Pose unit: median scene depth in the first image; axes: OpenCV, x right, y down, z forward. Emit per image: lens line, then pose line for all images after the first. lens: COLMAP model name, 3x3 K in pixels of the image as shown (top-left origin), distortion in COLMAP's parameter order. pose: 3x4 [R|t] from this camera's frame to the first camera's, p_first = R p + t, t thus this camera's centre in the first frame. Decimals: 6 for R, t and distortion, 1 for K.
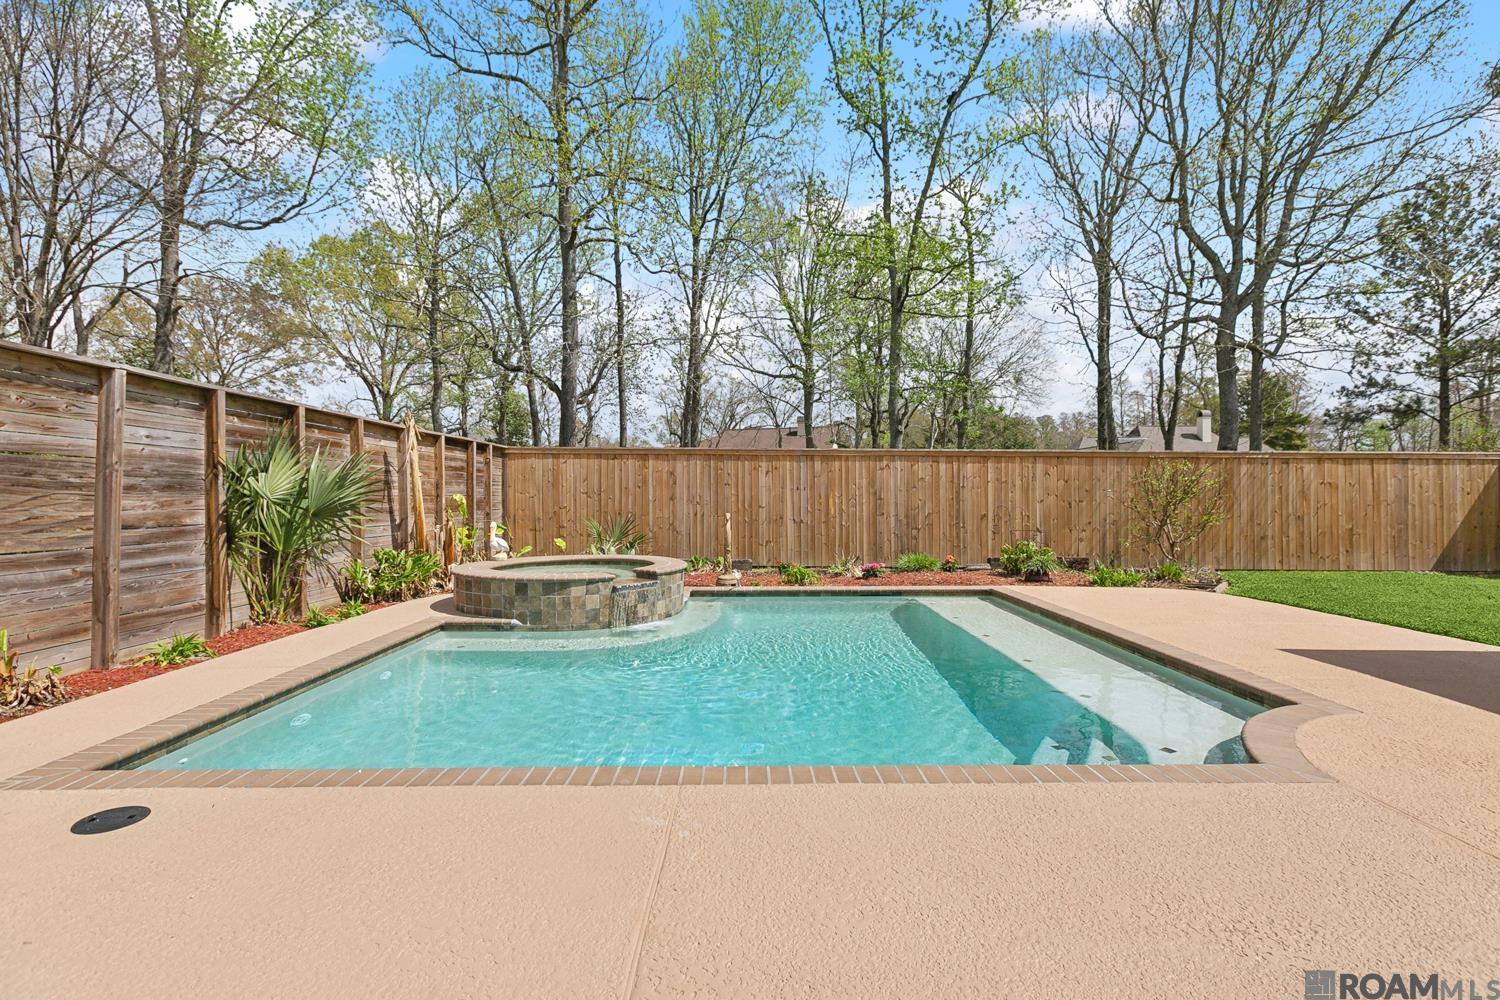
lens RADIAL K [[670.7, 0, 752.0], [0, 670.7, 503.7], [0, 0, 1]] dist [0.001188, -0.000241]
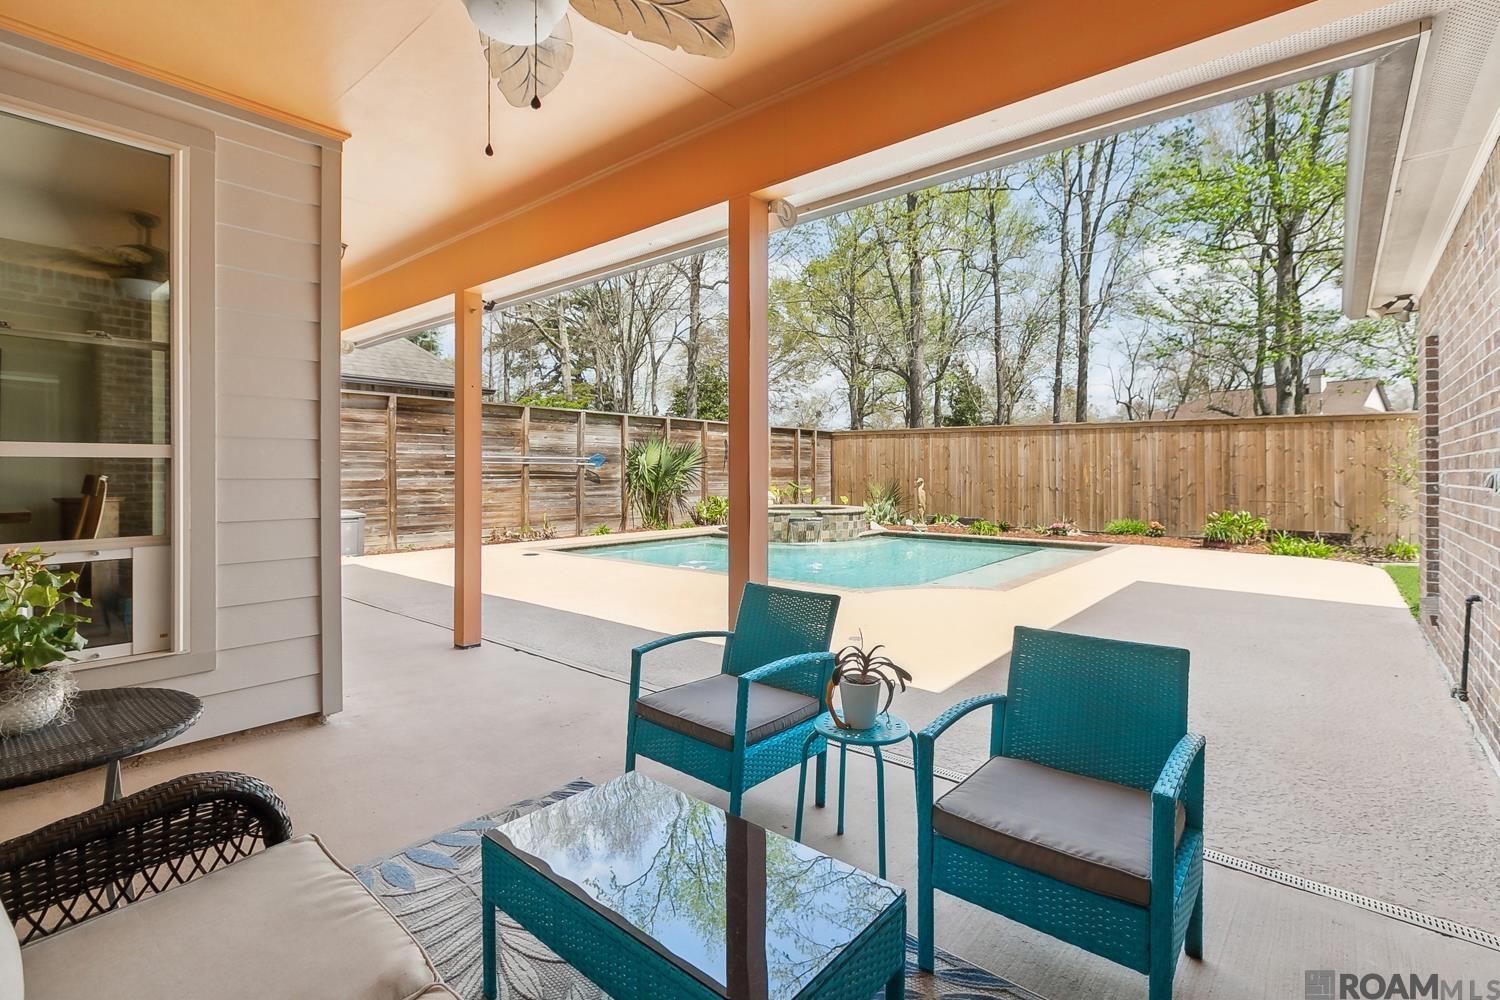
lens RADIAL K [[696.4, 0, 746.6], [0, 696.4, 481.5], [0, 0, 1]] dist [-0.055956, -0.000100]
pose [[0.758602, 0.010700, -0.651466, 0.422781], [-0.009163, 0.999941, 0.005754, 0.011558], [0.651490, 0.001604, 0.758656, -0.191538]]
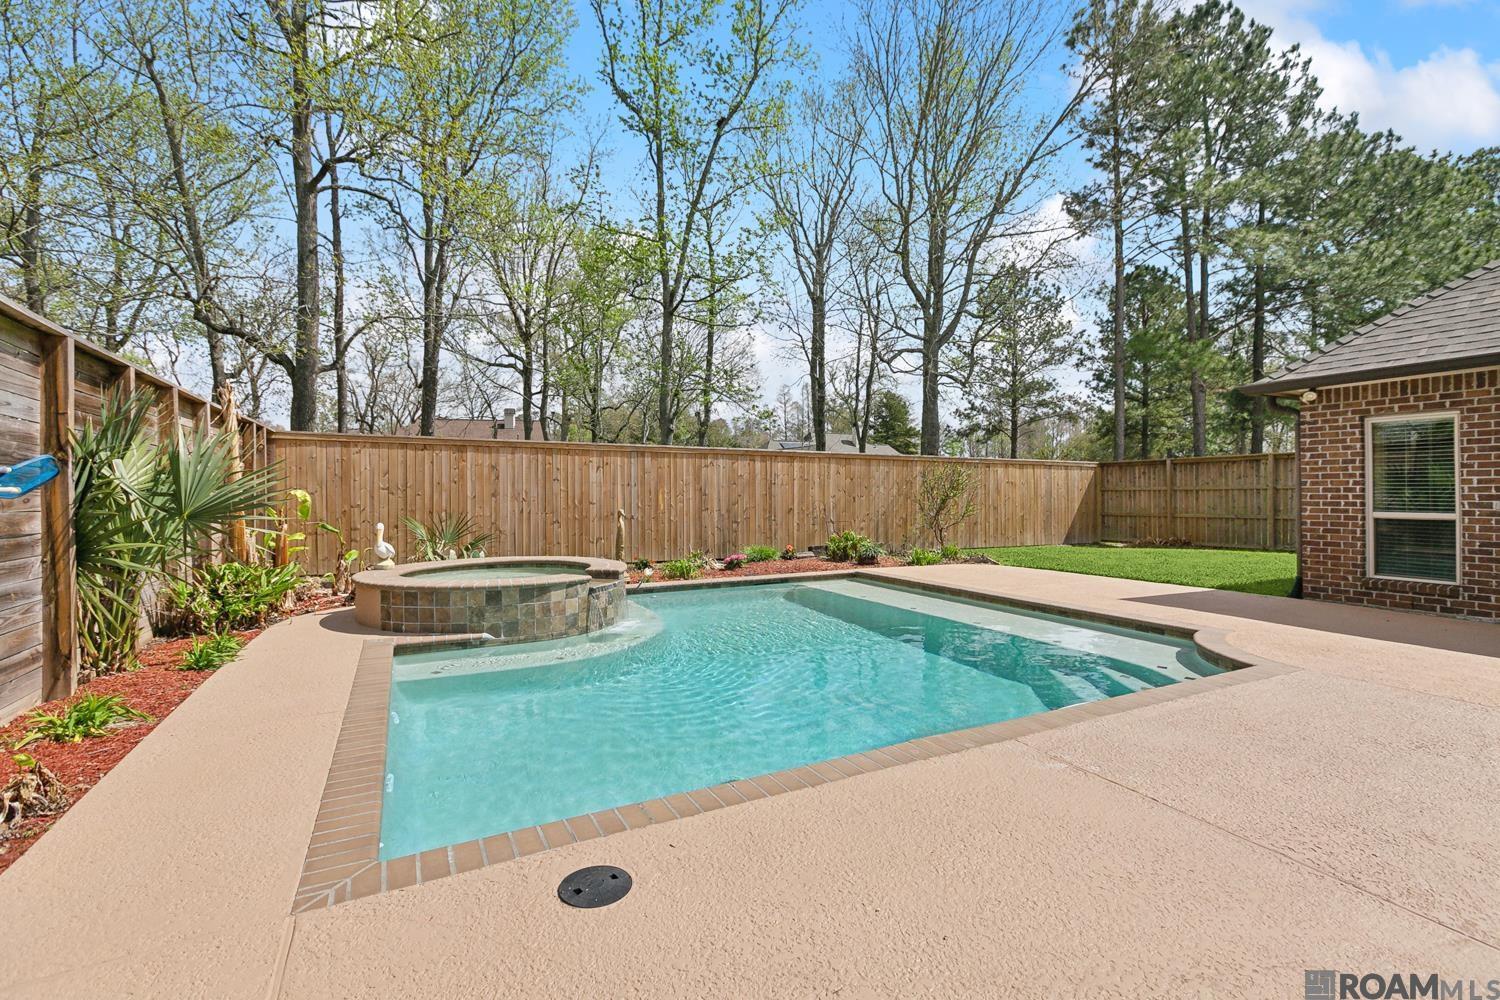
lens RADIAL K [[665.9, 0, 750.0], [0, 665.9, 500.0], [0, 0, 1]] dist [0.000489, 0.000160]
pose [[0.894244, -0.006178, 0.447538, -0.215329], [0.006287, 0.999979, 0.001243, 0.000276], [-0.447537, 0.001702, 0.894264, 0.036001]]
